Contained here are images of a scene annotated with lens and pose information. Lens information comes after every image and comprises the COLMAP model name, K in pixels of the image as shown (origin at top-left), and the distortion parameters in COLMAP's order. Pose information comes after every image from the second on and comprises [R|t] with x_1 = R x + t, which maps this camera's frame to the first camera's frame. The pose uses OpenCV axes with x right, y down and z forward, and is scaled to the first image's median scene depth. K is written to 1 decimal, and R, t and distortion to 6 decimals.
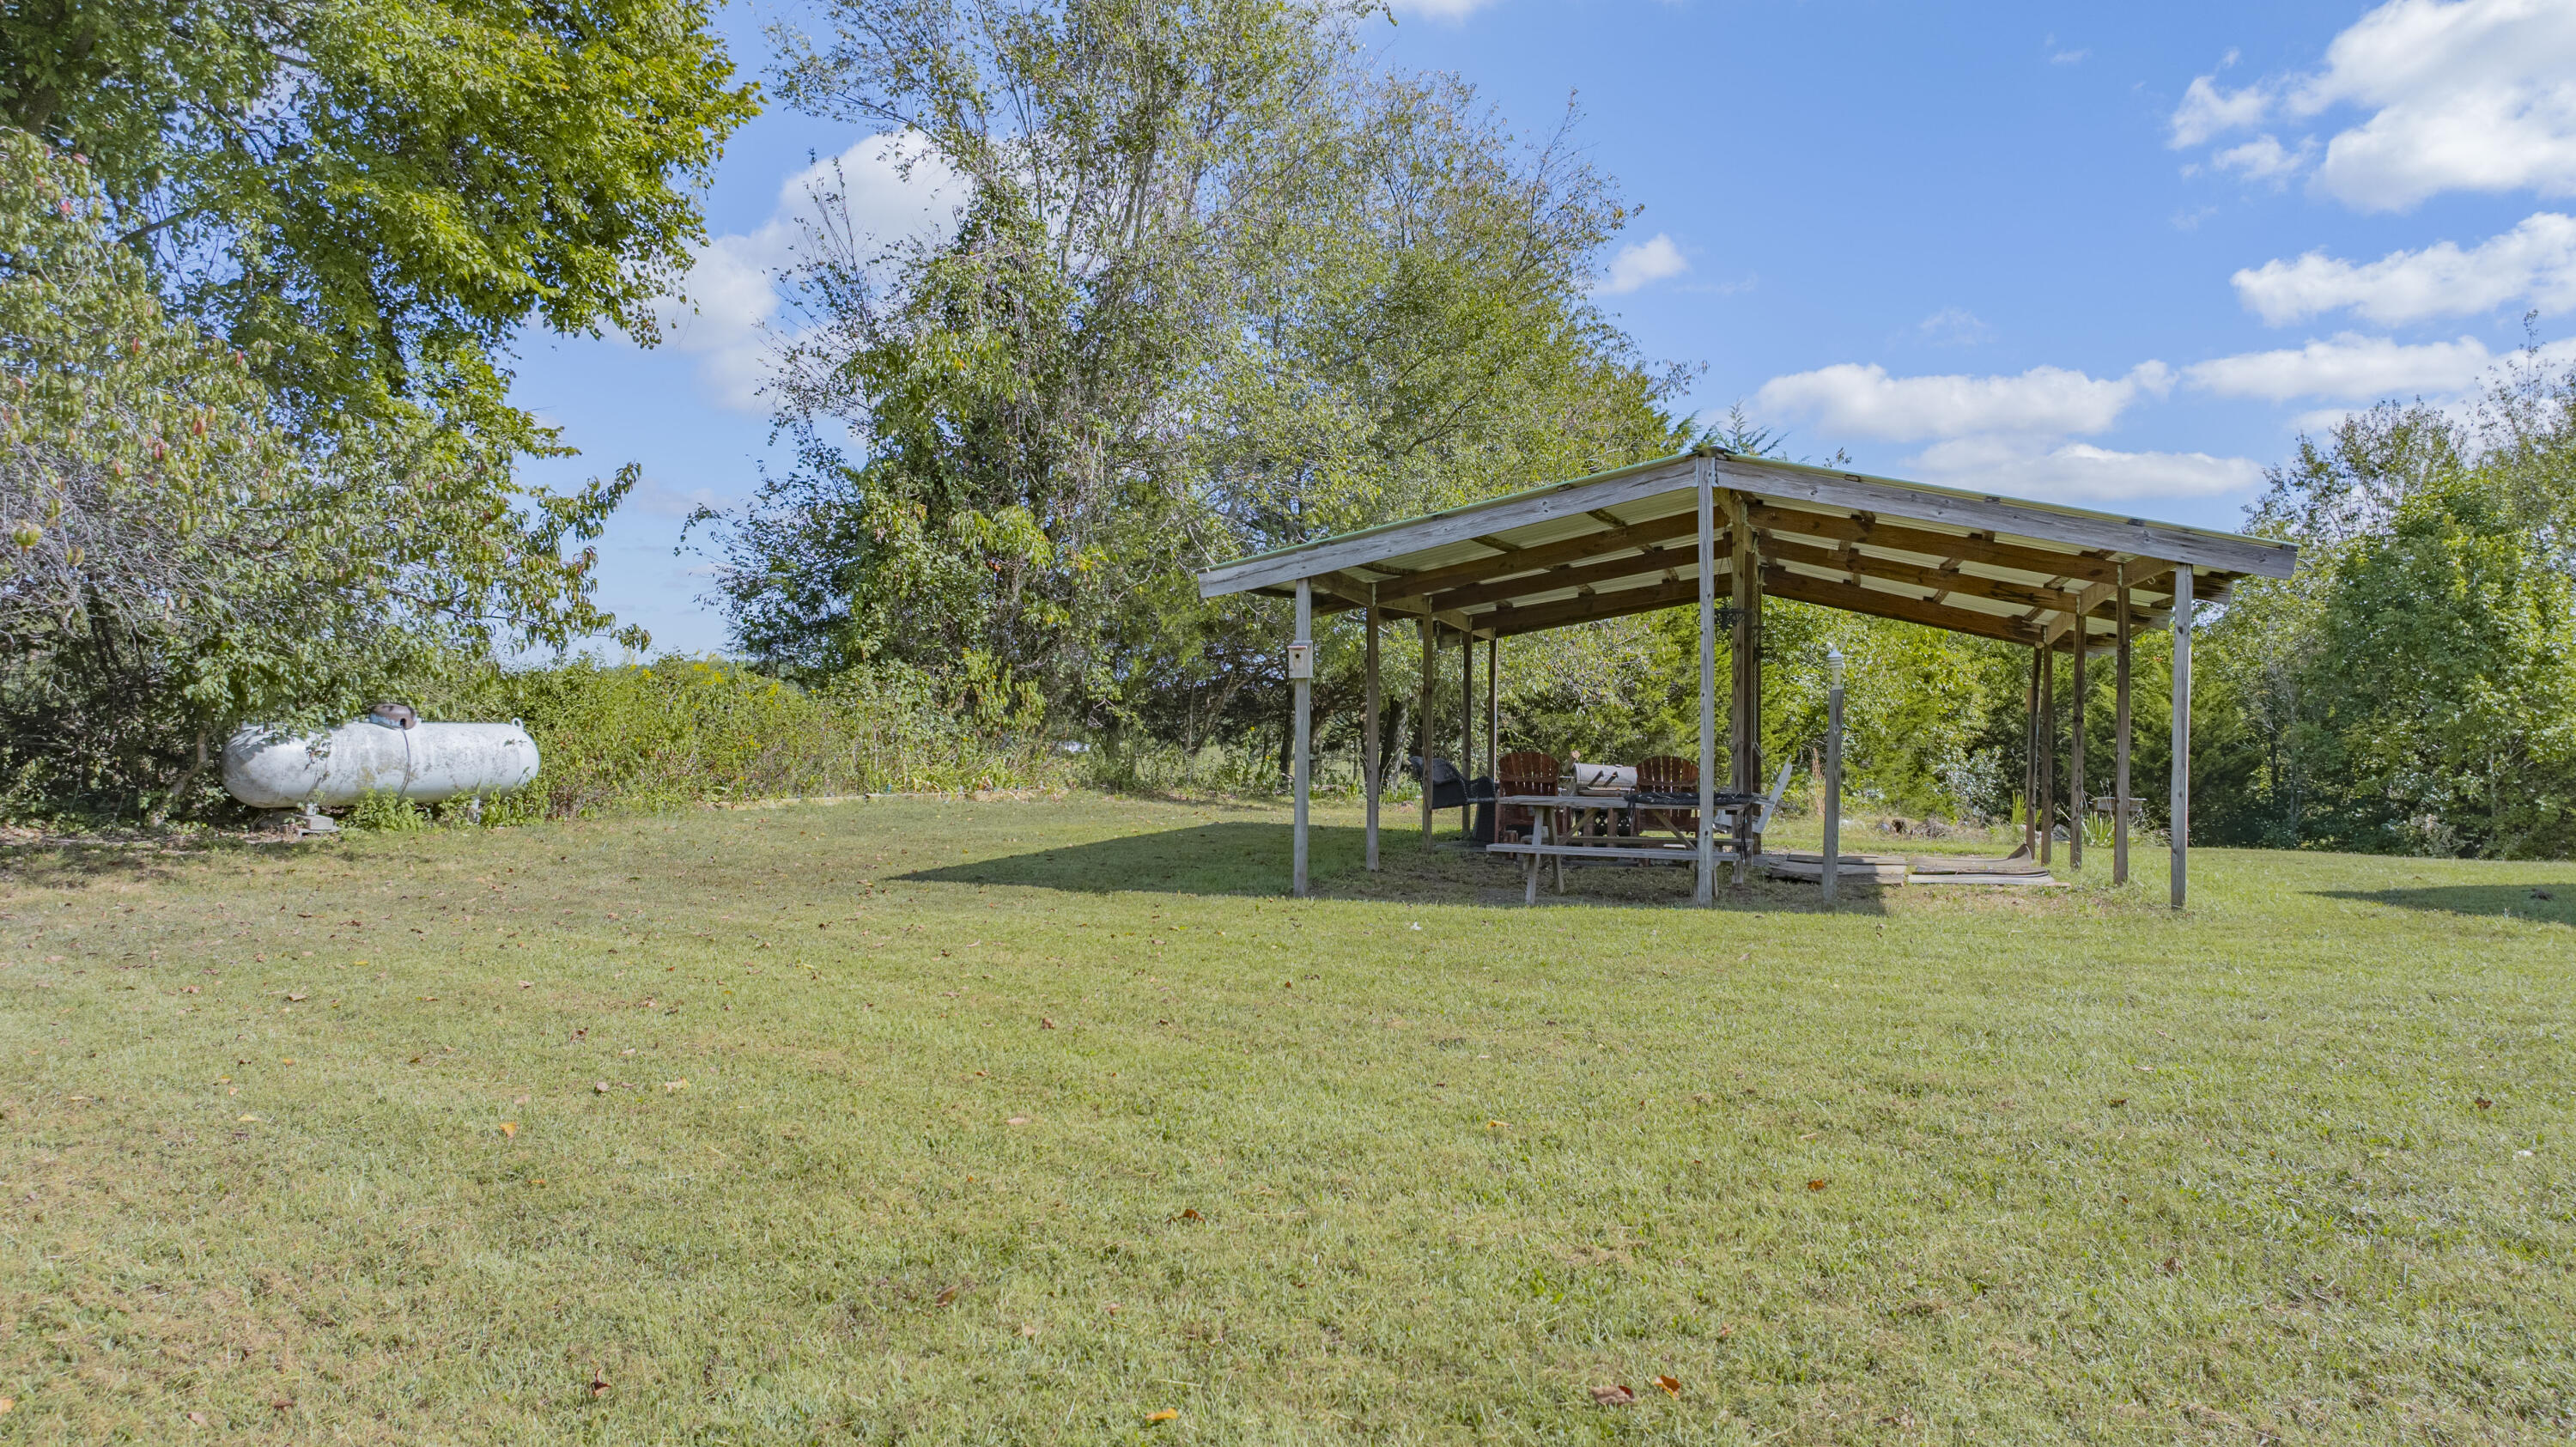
lens RADIAL K [[1793.3, 0, 1286.0], [0, 1793.3, 723.3], [0, 0, 1]] dist [-0.041155, -0.003633]
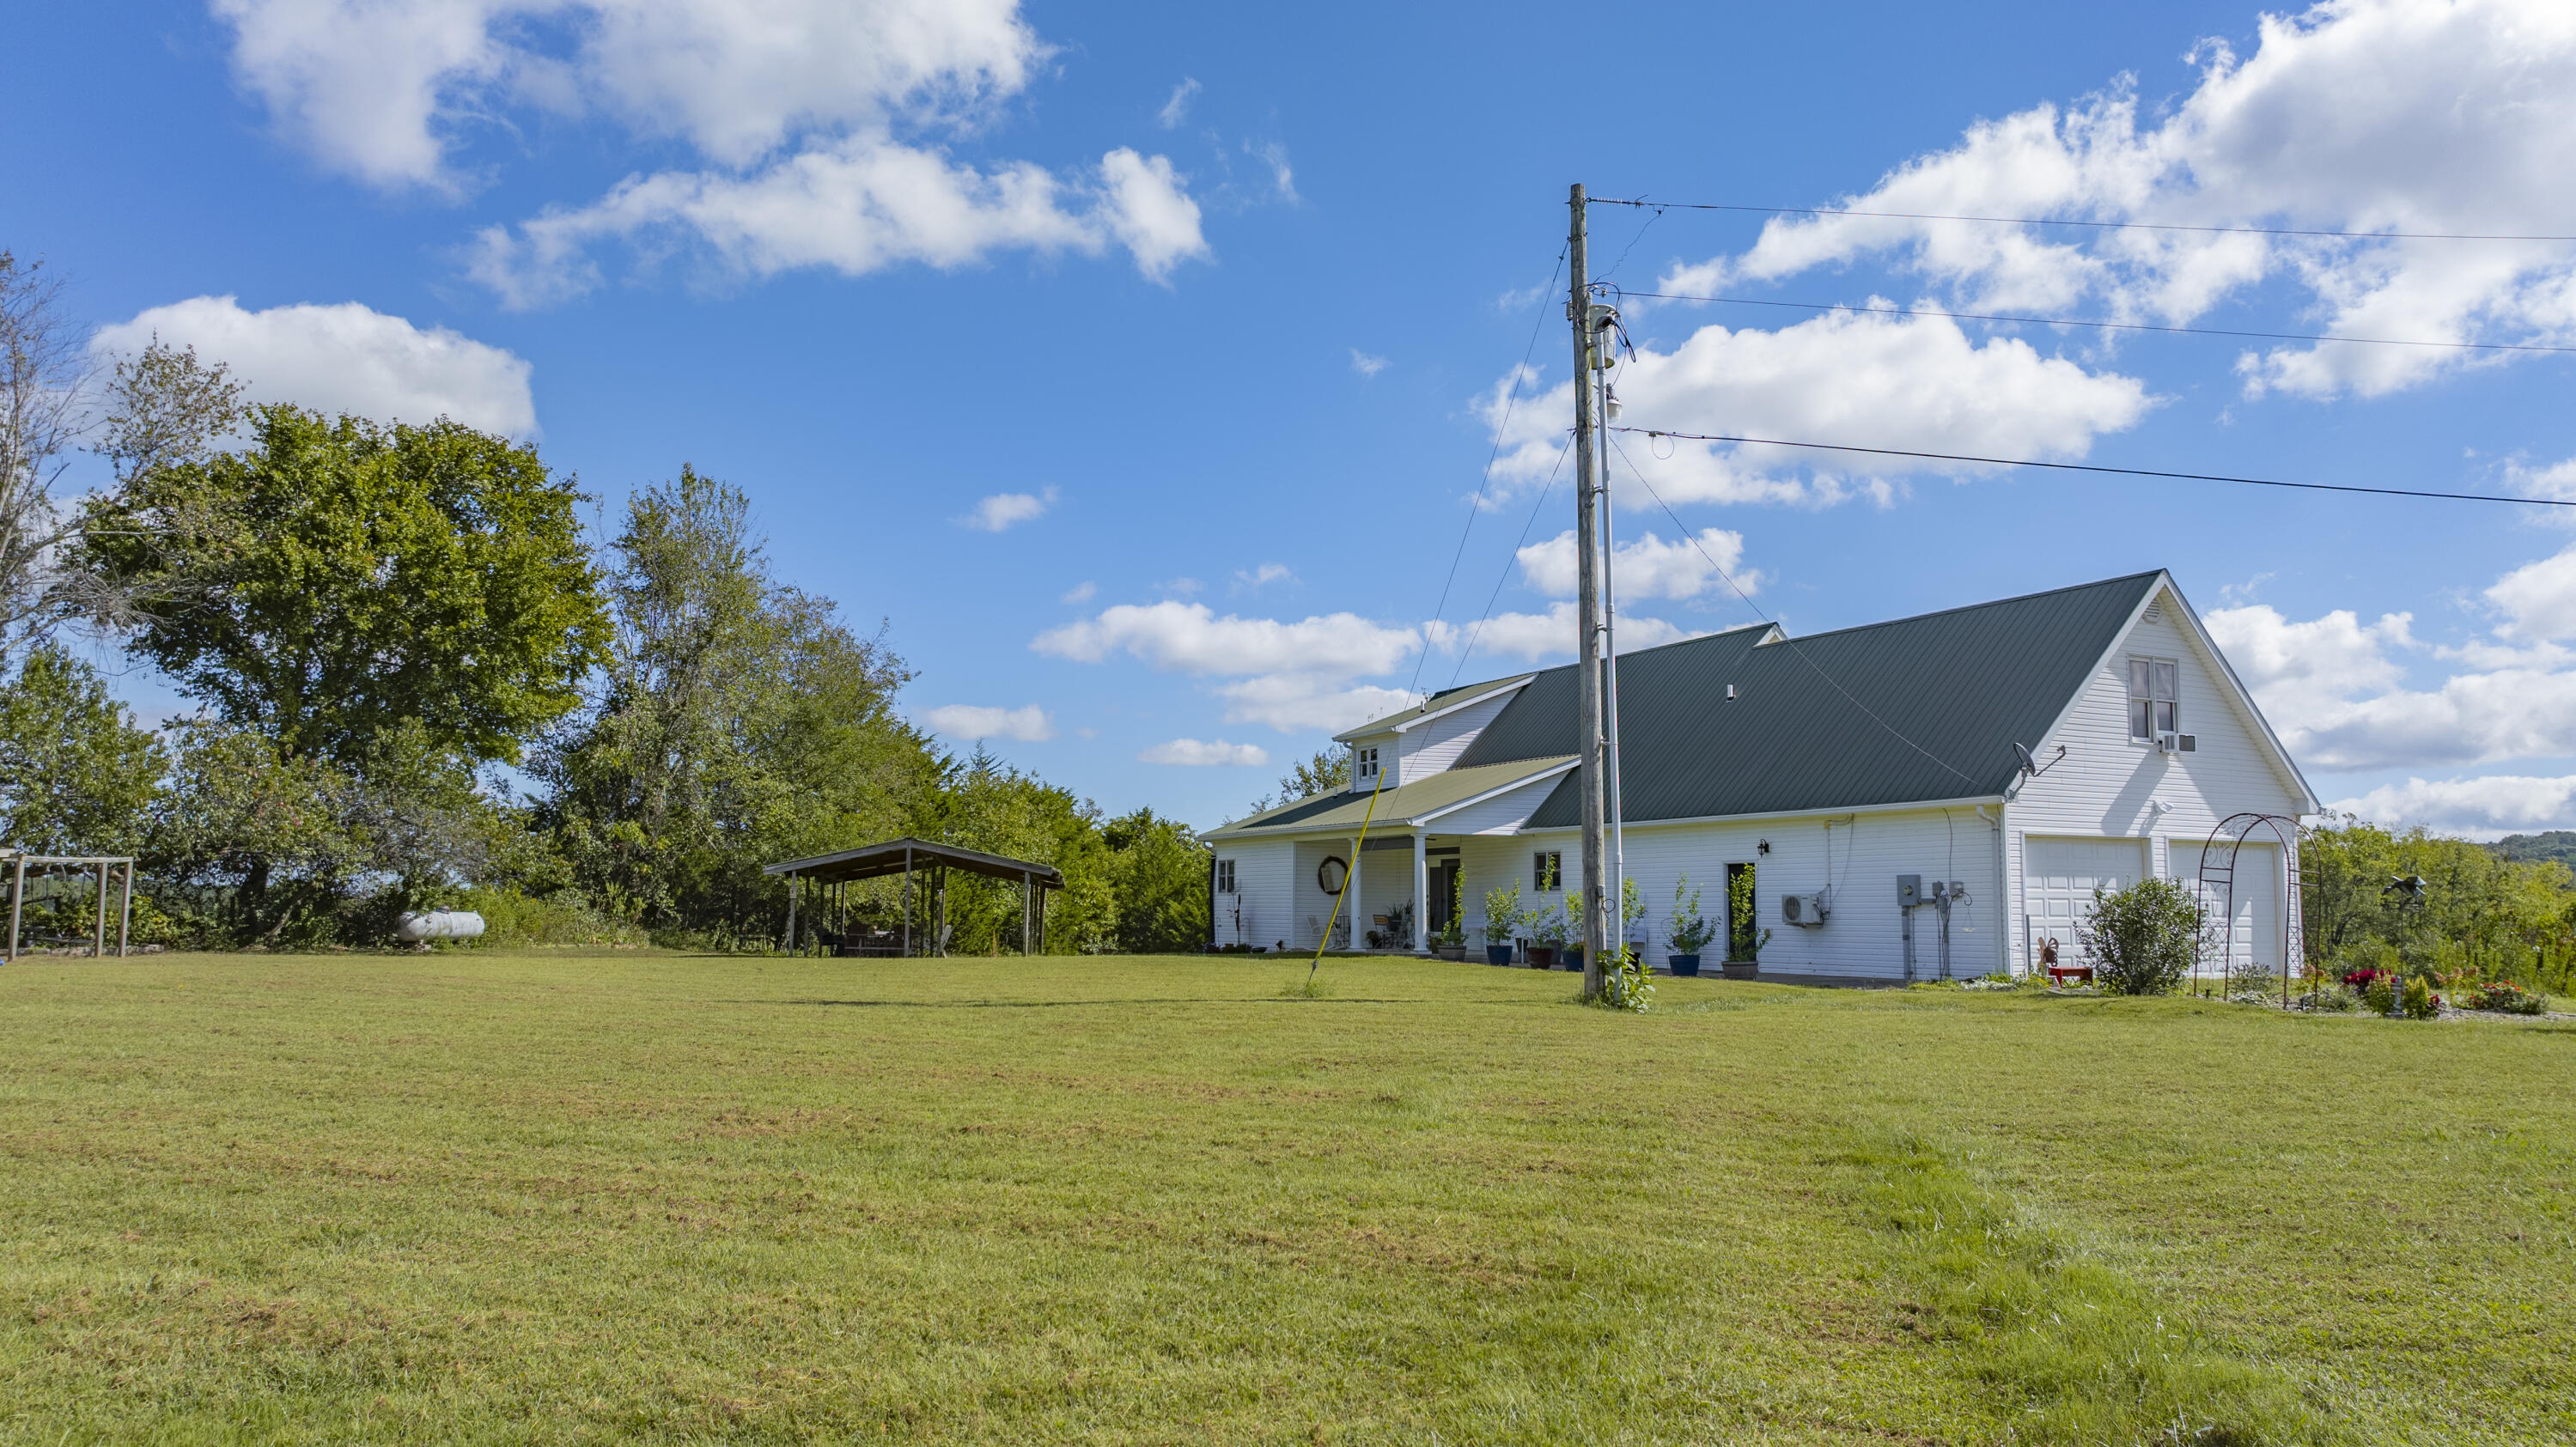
lens RADIAL K [[1793.0, 0, 1283.2], [0, 1793.0, 719.4], [0, 0, 1]] dist [-0.041155, -0.003633]
pose [[0.934749, 0.035381, 0.353542, -0.160583], [0.008329, 0.992574, -0.121354, 0.029577], [-0.355211, 0.116380, 0.927513, -1.258021]]
